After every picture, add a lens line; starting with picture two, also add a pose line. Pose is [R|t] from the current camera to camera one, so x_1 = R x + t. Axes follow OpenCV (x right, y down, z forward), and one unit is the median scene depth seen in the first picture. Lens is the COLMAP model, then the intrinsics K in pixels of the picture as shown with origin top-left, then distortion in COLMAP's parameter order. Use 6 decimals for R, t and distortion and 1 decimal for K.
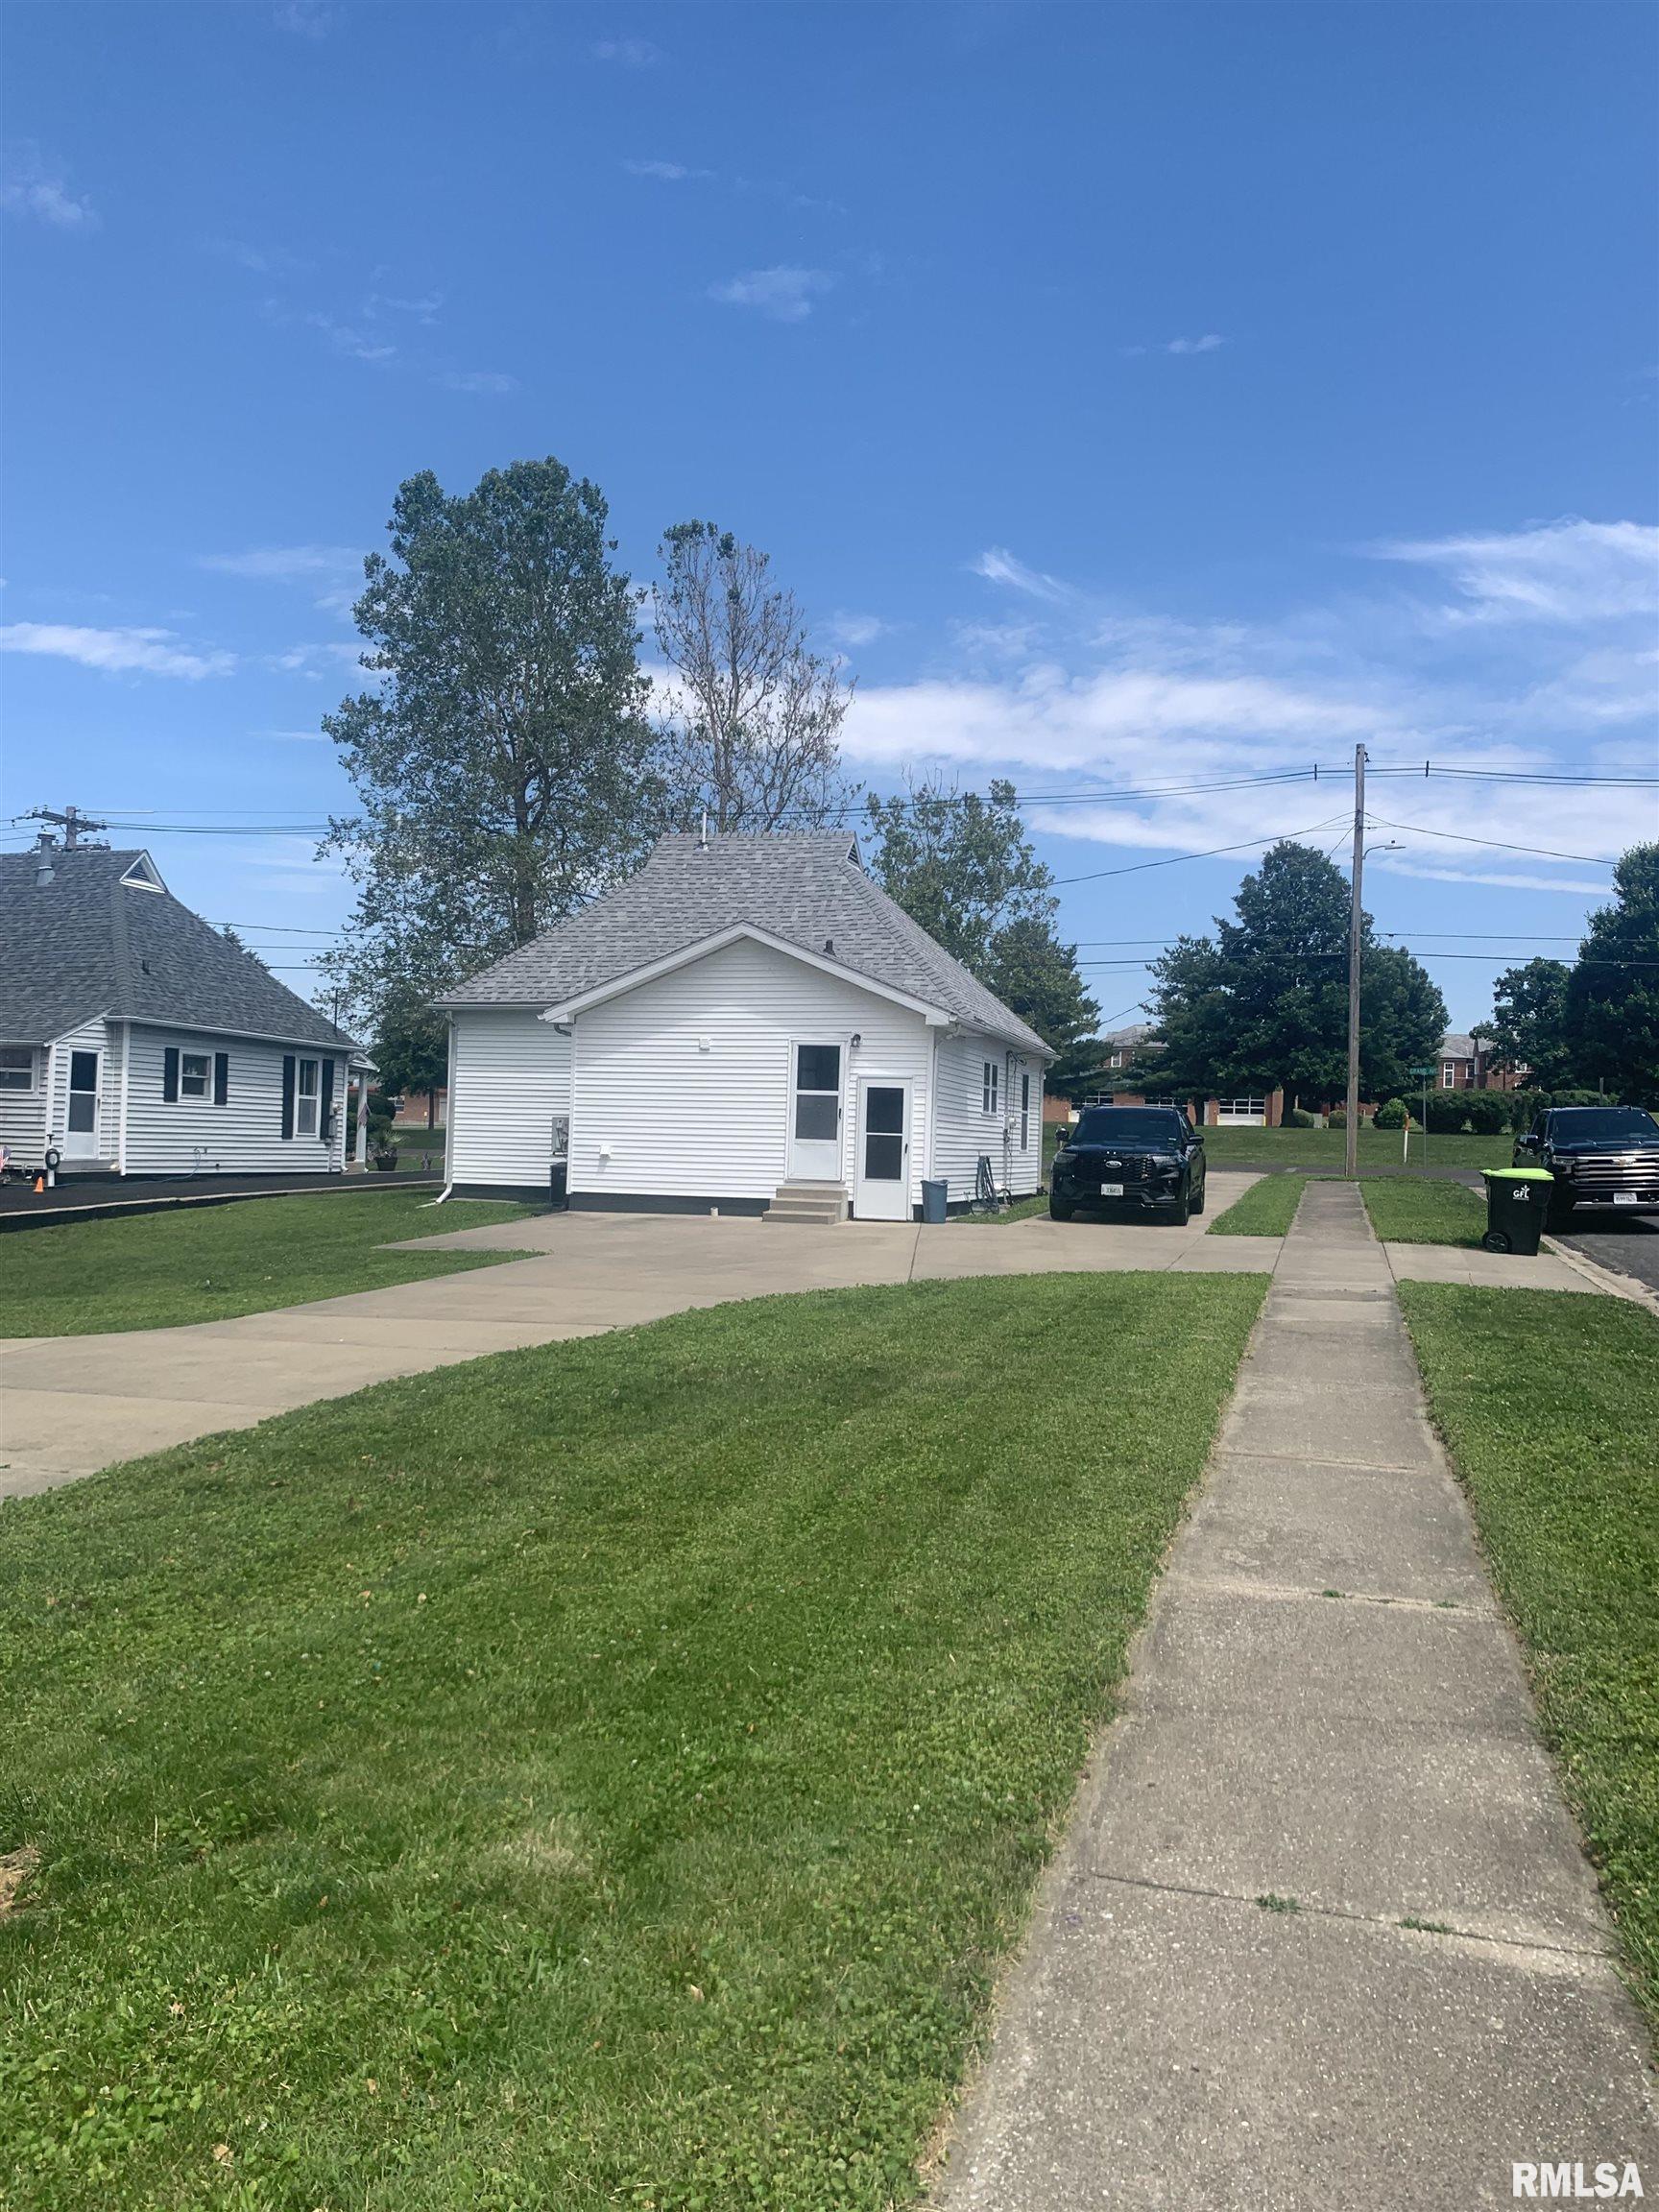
lens RADIAL K [[1694.6, 0, 831.1], [0, 1694.6, 1105.8], [0, 0, 1]] dist [0.029316, -0.000622]
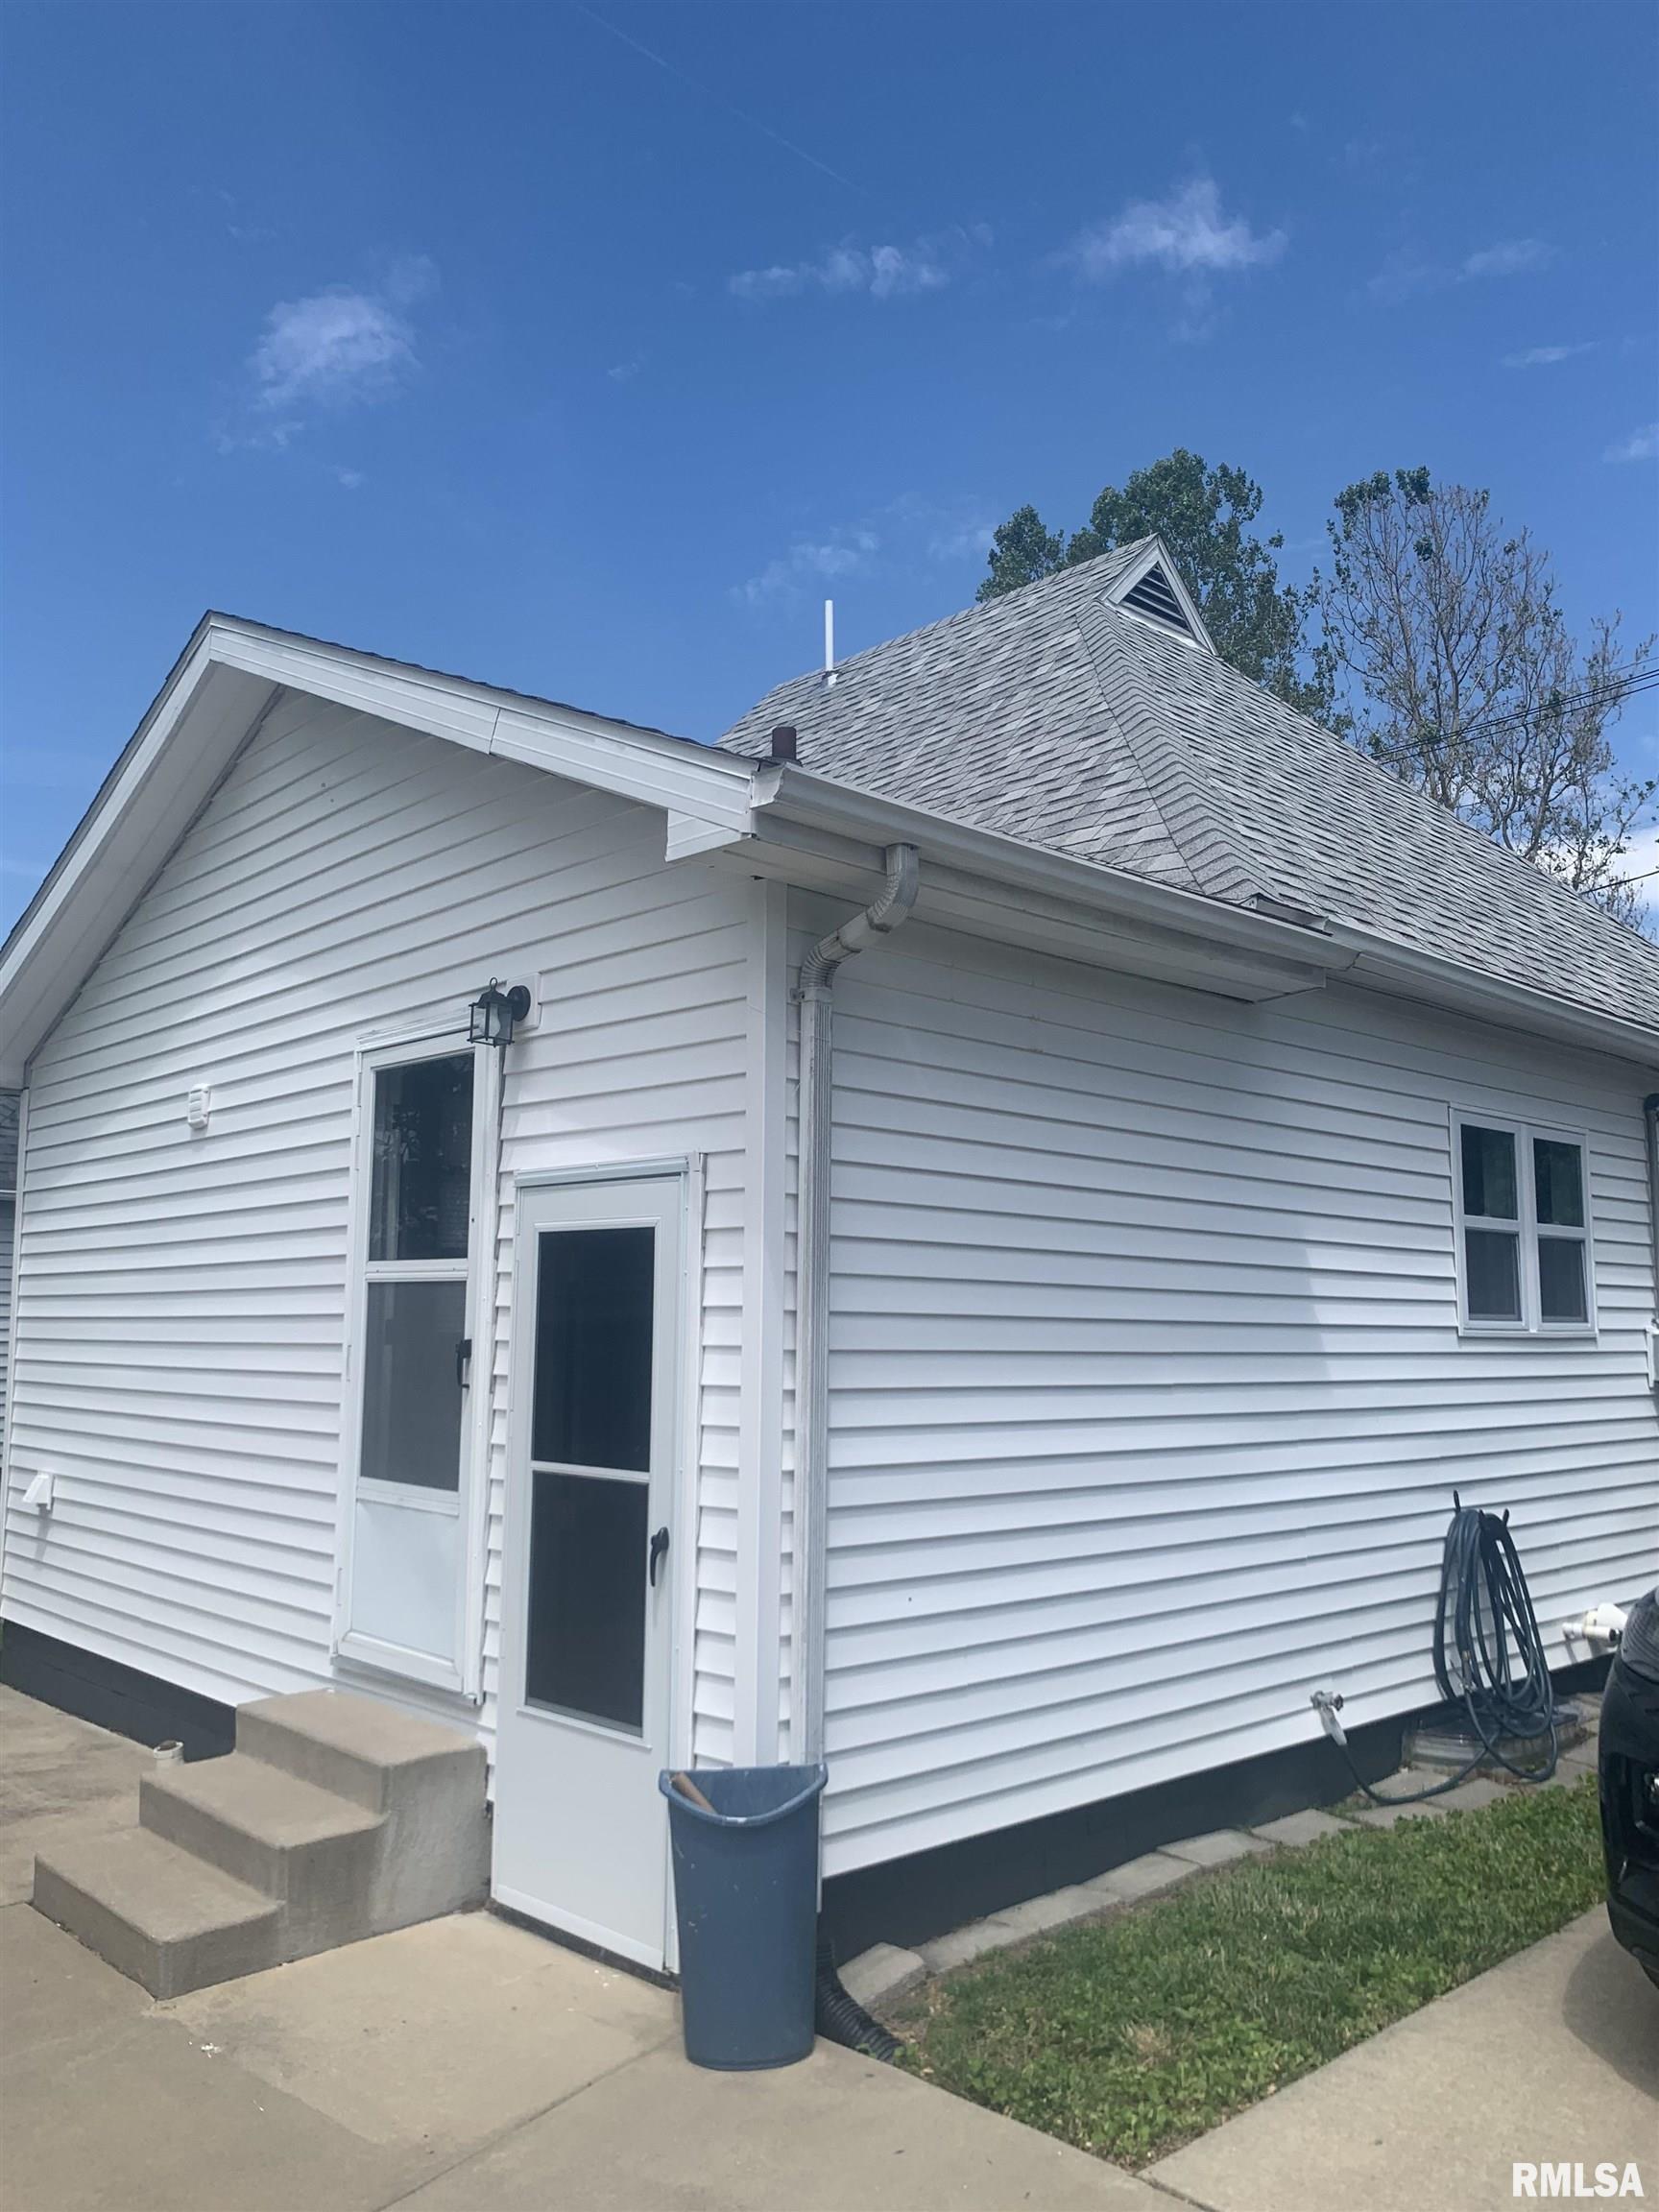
lens RADIAL K [[1694.6, 0, 830.3], [0, 1694.6, 1109.9], [0, 0, 1]] dist [0.029316, -0.000622]
pose [[0.865139, -0.085992, -0.494105, 0.130049], [0.030026, 0.992305, -0.120123, 0.000022], [0.500633, 0.089087, 0.861064, 0.718333]]
